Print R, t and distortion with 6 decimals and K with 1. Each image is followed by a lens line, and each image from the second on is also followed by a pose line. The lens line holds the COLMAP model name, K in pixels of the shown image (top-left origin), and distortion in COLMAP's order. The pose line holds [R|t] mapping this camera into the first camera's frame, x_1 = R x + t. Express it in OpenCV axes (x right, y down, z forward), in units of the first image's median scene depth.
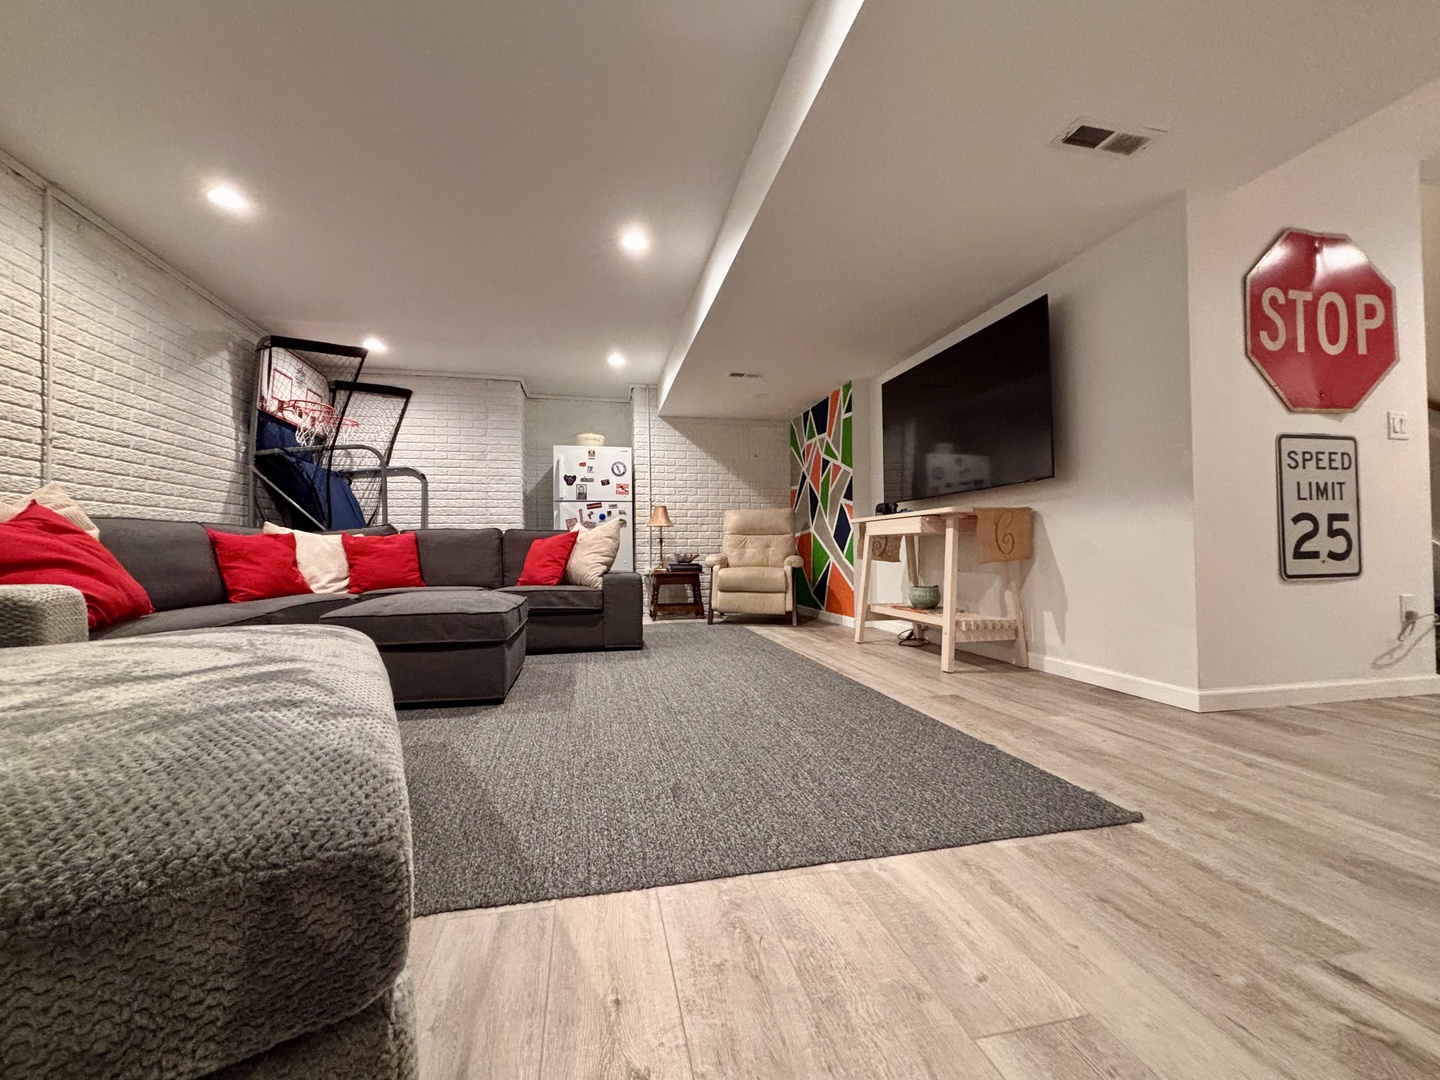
lens RADIAL K [[579.3, 0, 716.3], [0, 579.3, 540.9], [0, 0, 1]] dist [-0.005820, 0.001279]
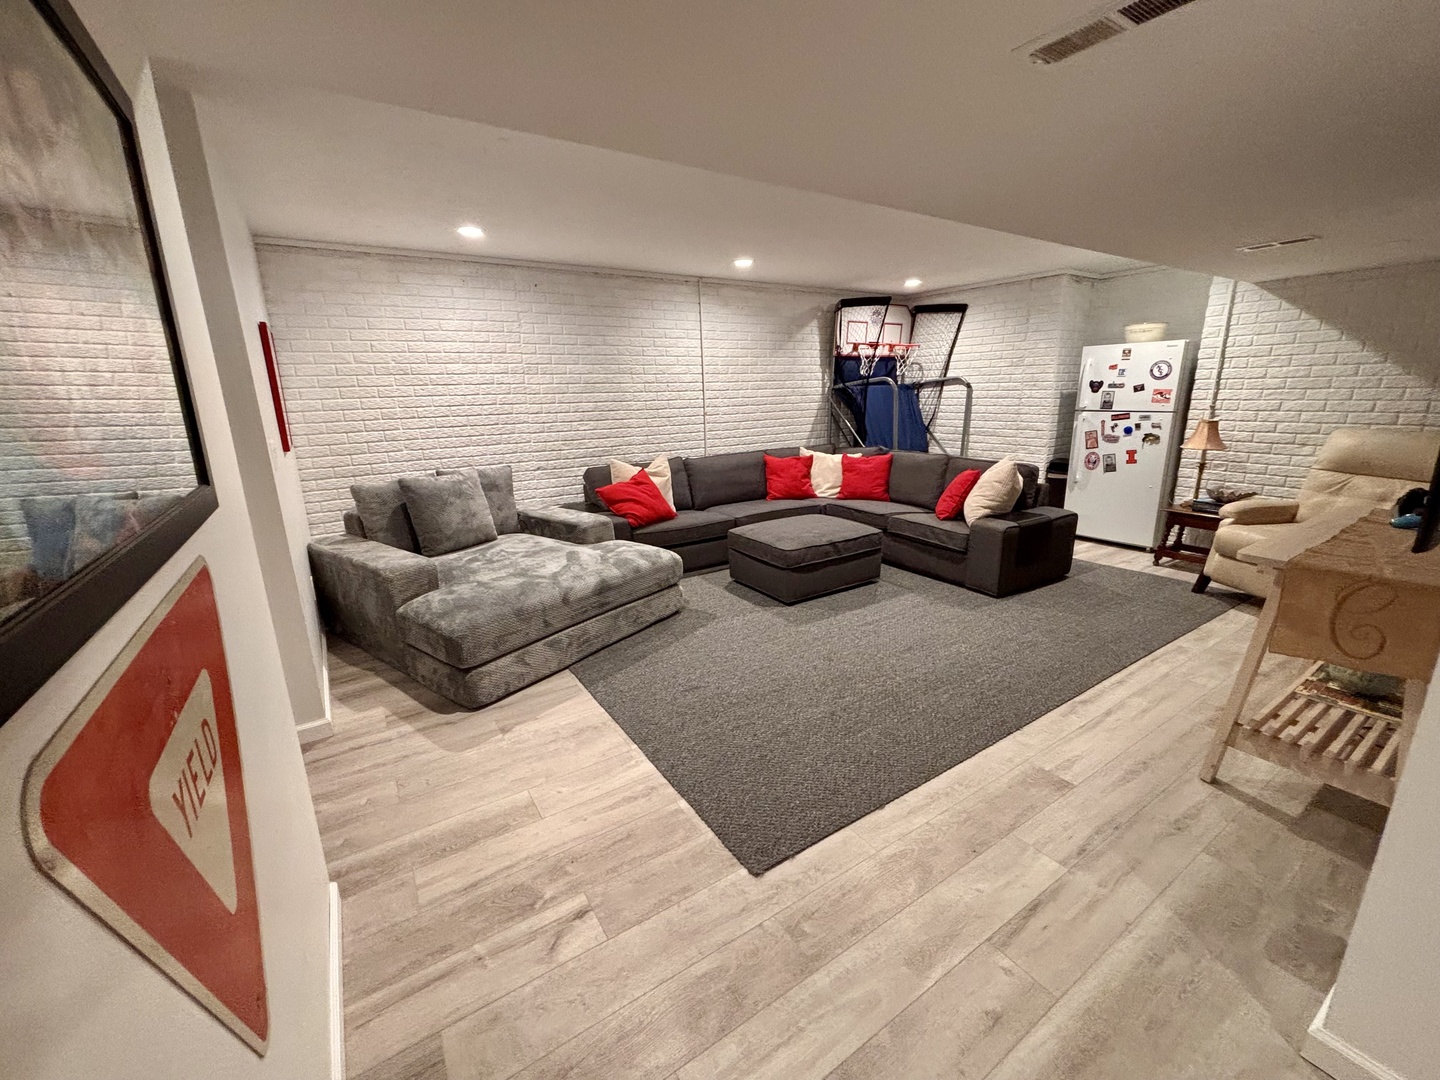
lens RADIAL K [[579.3, 0, 720.4], [0, 579.3, 538.3], [0, 0, 1]] dist [-0.005820, 0.001279]
pose [[0.361153, 0.227342, -0.904370, 0.414748], [0.034831, 0.965861, 0.256709, -0.135603], [0.931856, -0.124211, 0.340905, 0.145574]]
